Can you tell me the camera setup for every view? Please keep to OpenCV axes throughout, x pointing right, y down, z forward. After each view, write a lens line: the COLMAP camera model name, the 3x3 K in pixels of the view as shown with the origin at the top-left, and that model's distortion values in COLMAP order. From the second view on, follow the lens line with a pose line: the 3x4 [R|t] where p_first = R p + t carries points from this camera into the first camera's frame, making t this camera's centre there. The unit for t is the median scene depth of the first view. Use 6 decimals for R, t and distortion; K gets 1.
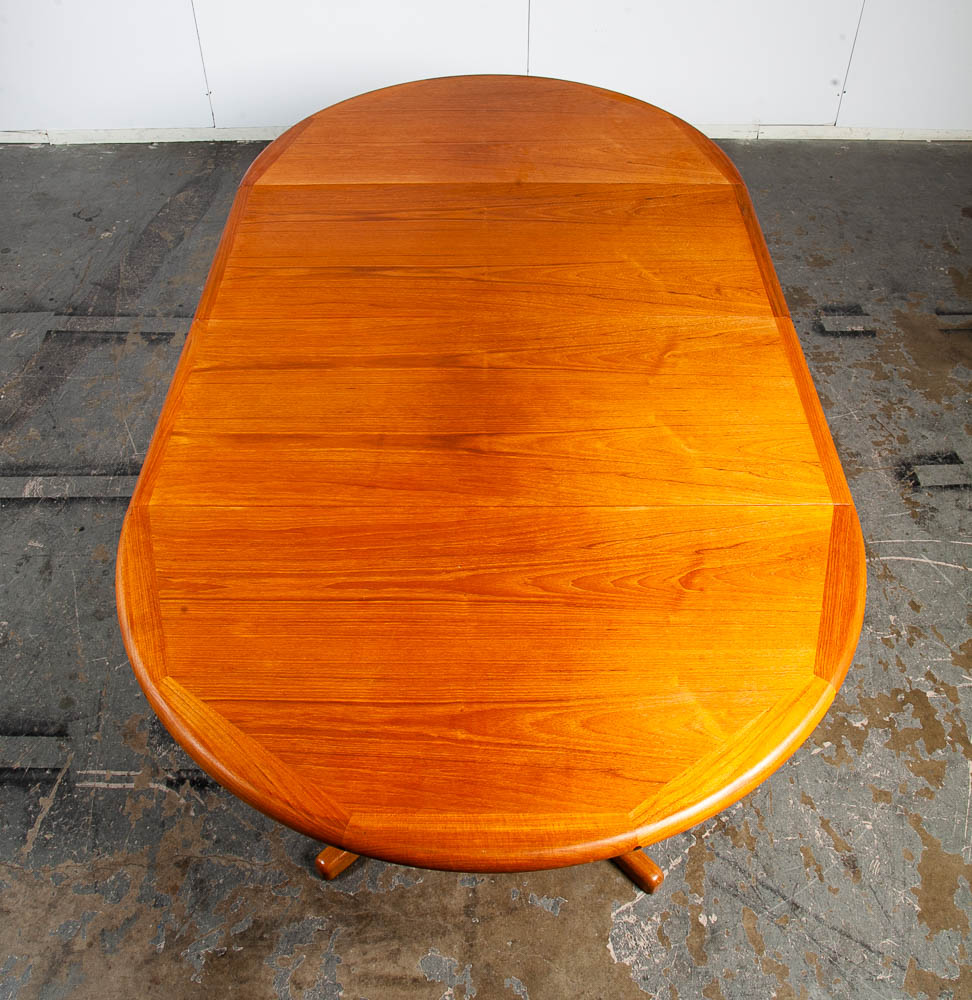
lens RADIAL K [[984.8, 0, 497.0], [0, 984.8, 413.1], [0, 0, 1]] dist [-0.072034, 0.000000]
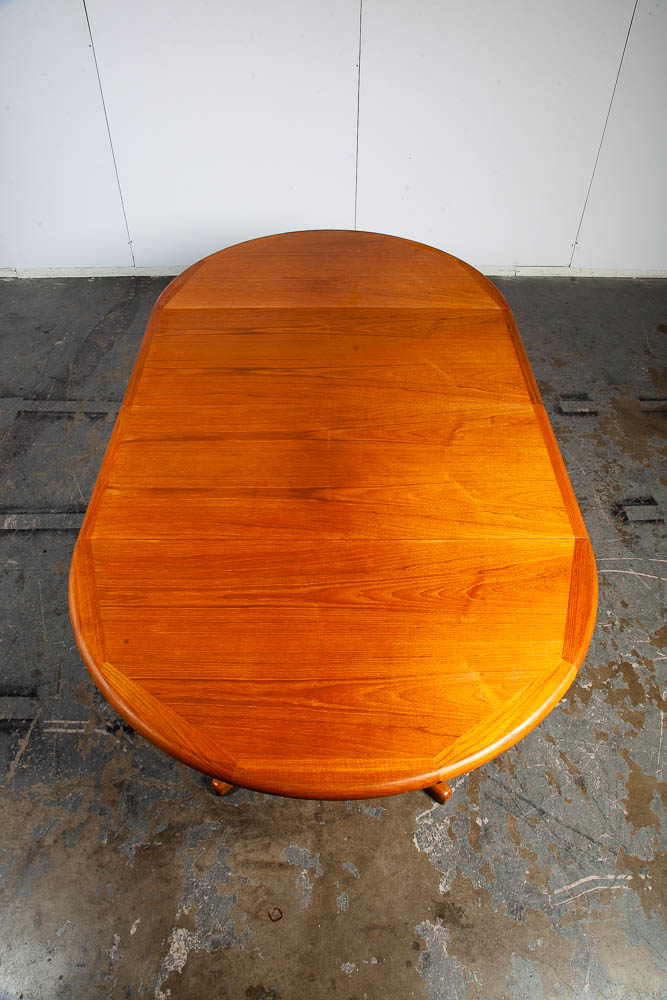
lens RADIAL K [[669.9, 0, 337.3], [0, 669.9, 491.8], [0, 0, 1]] dist [-0.075942, 0.000965]
pose [[0.999917, -0.000131, 0.012846, -0.012326], [-0.000446, 0.998991, 0.044901, -0.015355], [-0.012839, -0.044903, 0.998909, 0.037392]]
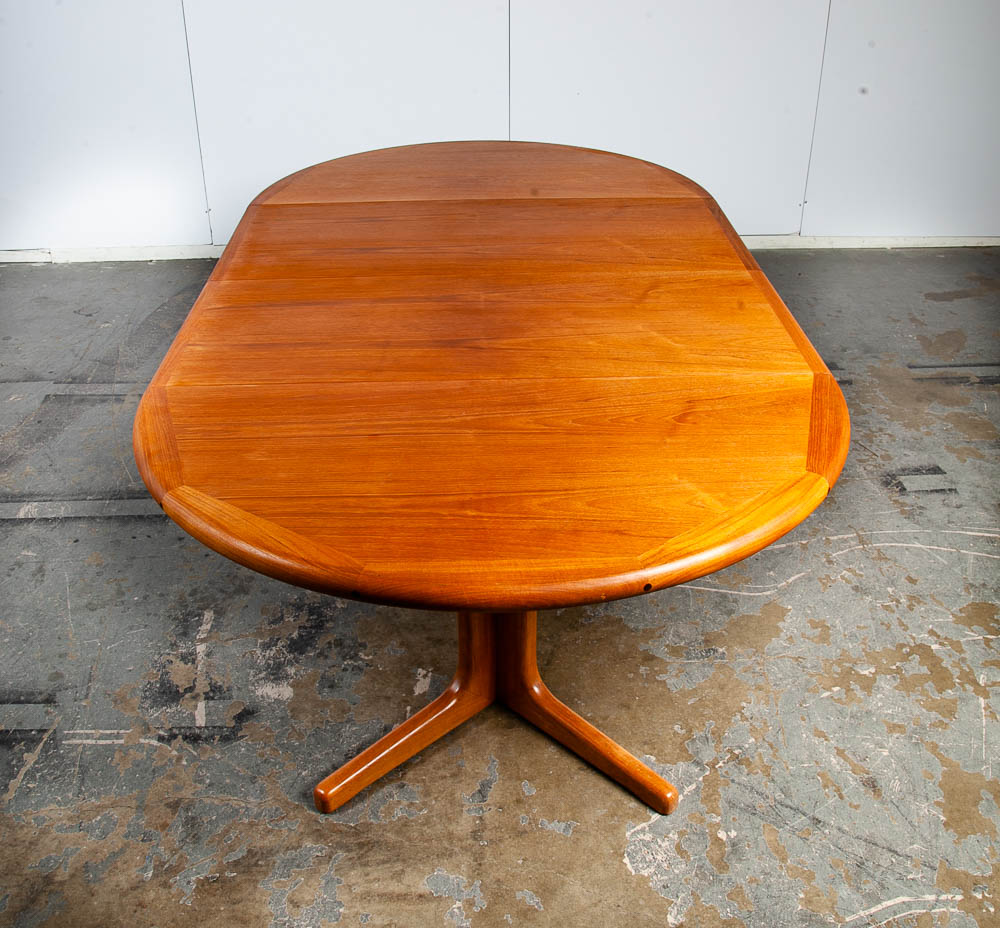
lens RADIAL K [[1041.1, 0, 503.1], [0, 1041.1, 518.6], [0, 0, 1]] dist [-0.086819, 0.000000]
pose [[0.999444, -0.018725, 0.027586, -0.025209], [0.023898, 0.979275, -0.201121, 0.420750], [-0.023248, 0.201669, 0.979178, -0.056959]]
